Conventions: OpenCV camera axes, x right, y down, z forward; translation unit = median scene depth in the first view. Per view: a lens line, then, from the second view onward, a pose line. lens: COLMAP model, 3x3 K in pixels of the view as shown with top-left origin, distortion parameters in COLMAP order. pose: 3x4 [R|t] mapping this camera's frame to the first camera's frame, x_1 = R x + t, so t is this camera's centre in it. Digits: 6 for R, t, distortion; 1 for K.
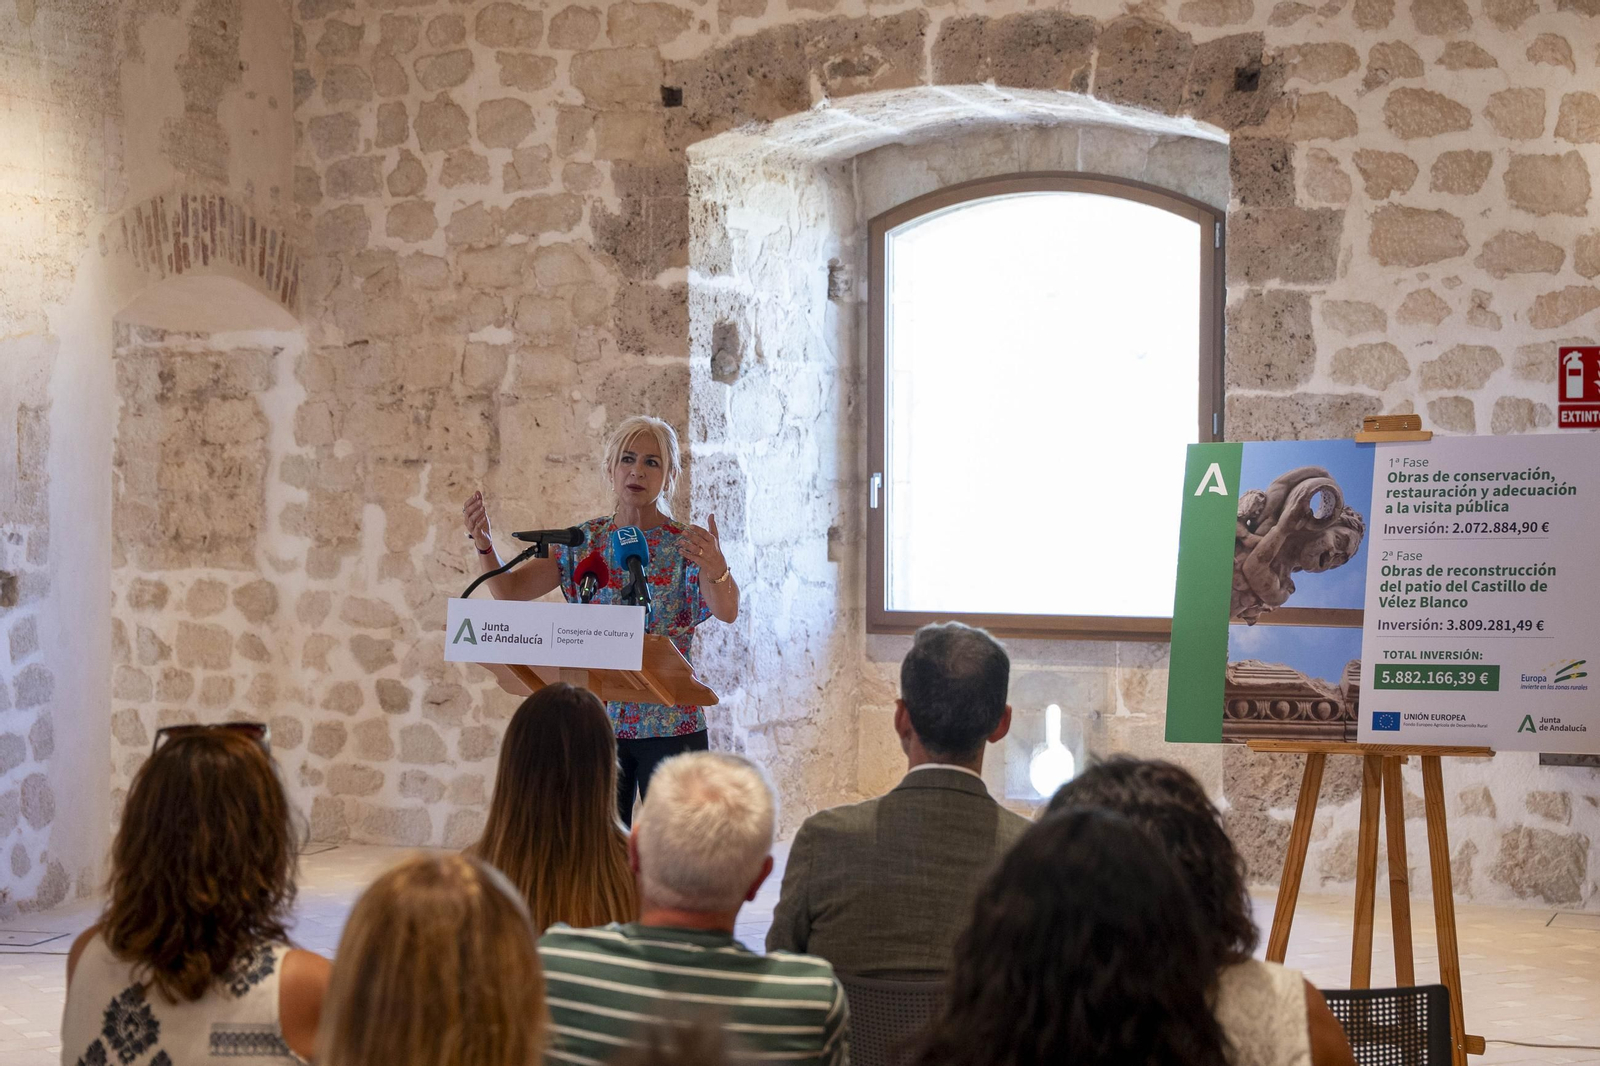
lens RADIAL K [[3150.5, 0, 750.0], [0, 3150.5, 536.8], [0, 0, 1]] dist [0.111888, 0.000000]
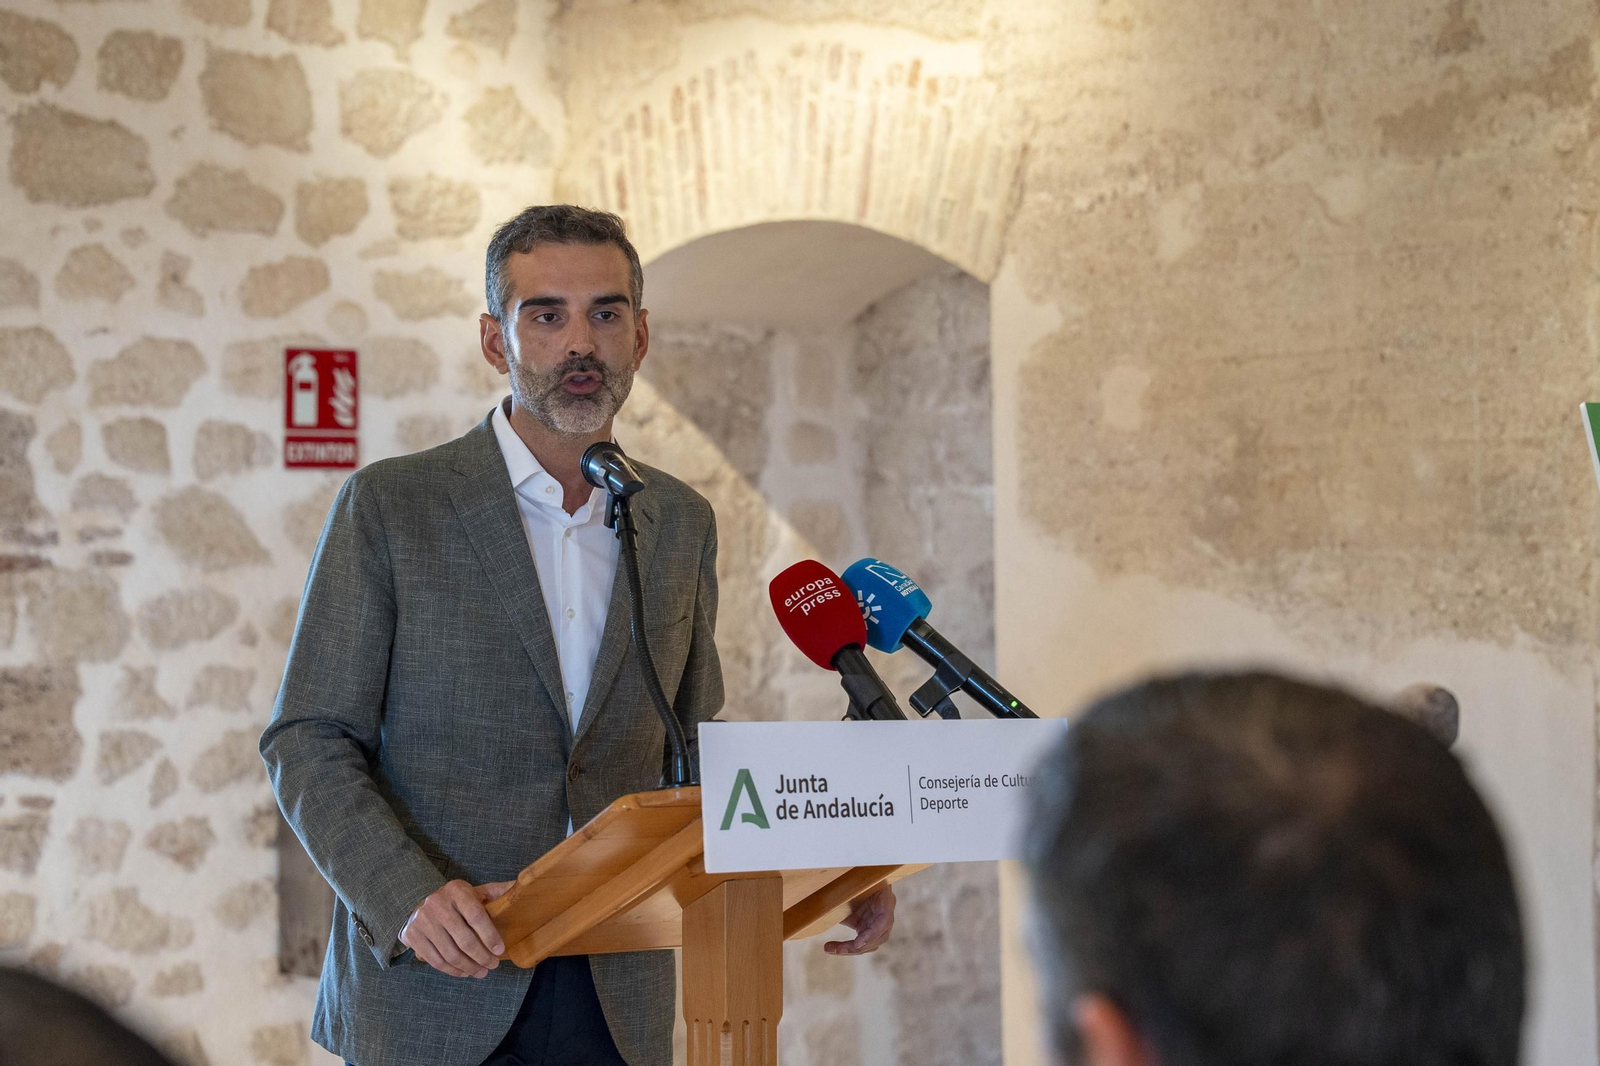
lens RADIAL K [[3634.4, 0, 806.5], [0, 3634.4, 527.6], [0, 0, 1]] dist [0.328513, 0.000000]
pose [[0.530494, 0.007092, 0.847659, -0.328340], [0.038771, 0.998716, -0.032620, 0.006890], [-0.846801, 0.050169, 0.529538, 0.494436]]
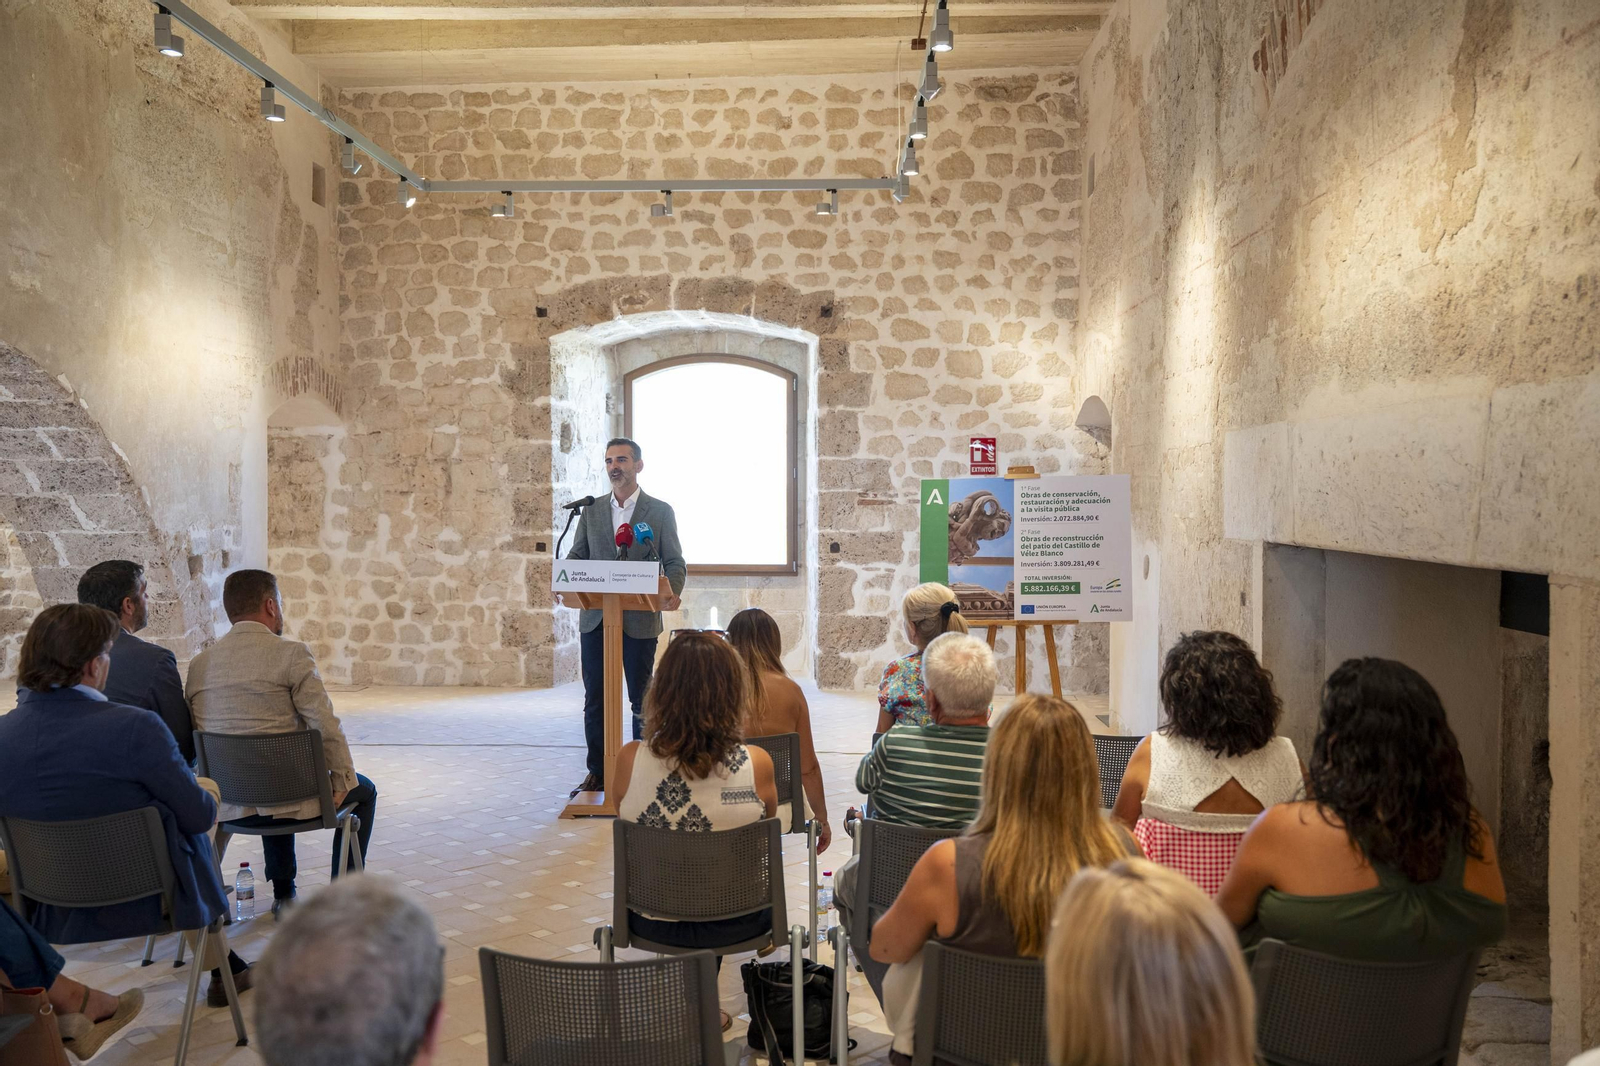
lens RADIAL K [[1443.9, 0, 807.9], [0, 1443.9, 538.3], [0, 0, 1]] dist [-0.067751, -0.005089]
pose [[0.961374, -0.012206, 0.274976, -0.126607], [0.010508, 0.999916, 0.007649, 0.000874], [-0.275046, -0.004464, 0.961421, 0.067961]]
